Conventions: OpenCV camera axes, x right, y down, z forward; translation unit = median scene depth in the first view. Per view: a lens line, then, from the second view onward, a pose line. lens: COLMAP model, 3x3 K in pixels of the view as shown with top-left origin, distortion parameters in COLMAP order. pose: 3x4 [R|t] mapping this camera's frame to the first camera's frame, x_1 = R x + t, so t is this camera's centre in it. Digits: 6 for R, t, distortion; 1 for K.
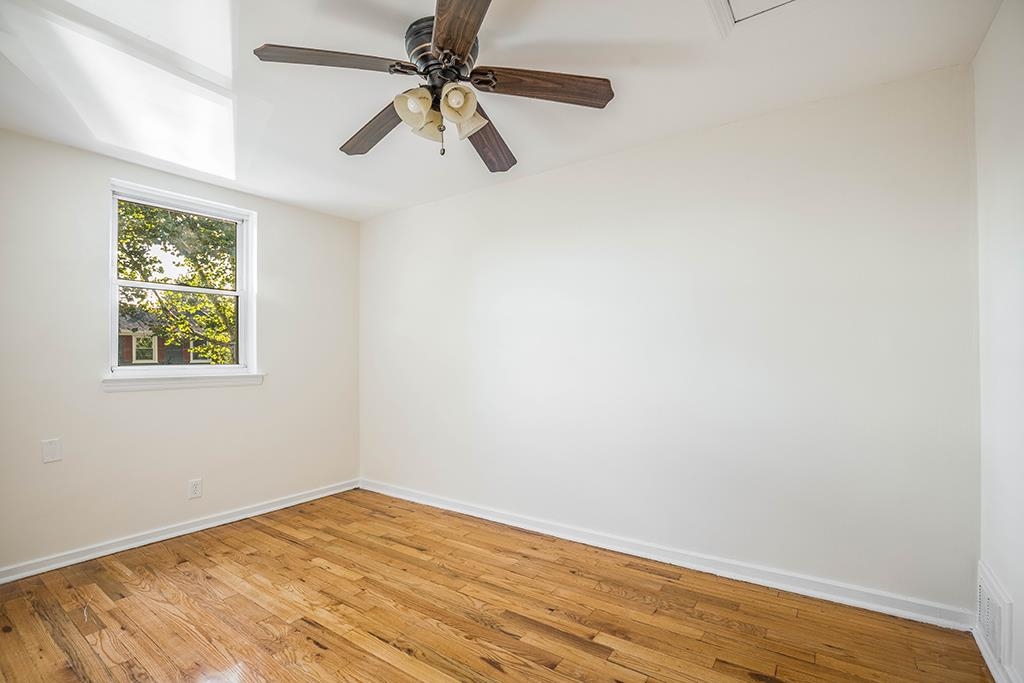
lens RADIAL K [[471.8, 0, 509.3], [0, 471.8, 352.4], [0, 0, 1]] dist [-0.031776, 0.000145]
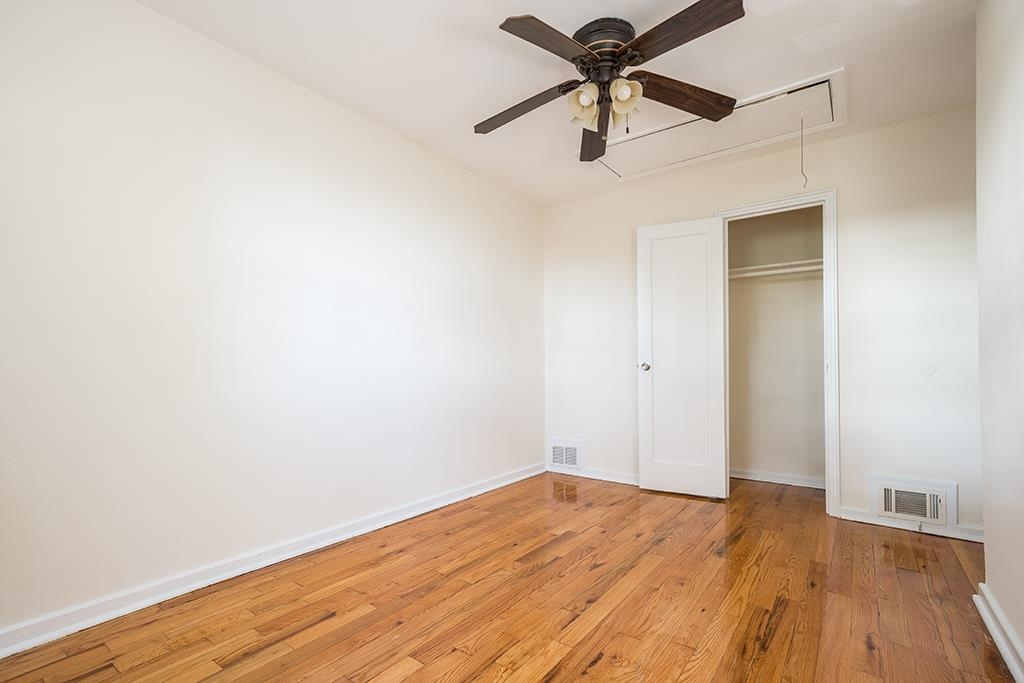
lens RADIAL K [[452.0, 0, 509.7], [0, 452.0, 364.6], [0, 0, 1]] dist [0.001101, 0.000261]
pose [[0.054780, 0.006290, 0.998479, -0.872014], [-0.003527, 0.999975, -0.006106, 0.094510], [-0.998492, -0.003187, 0.054801, 0.807243]]
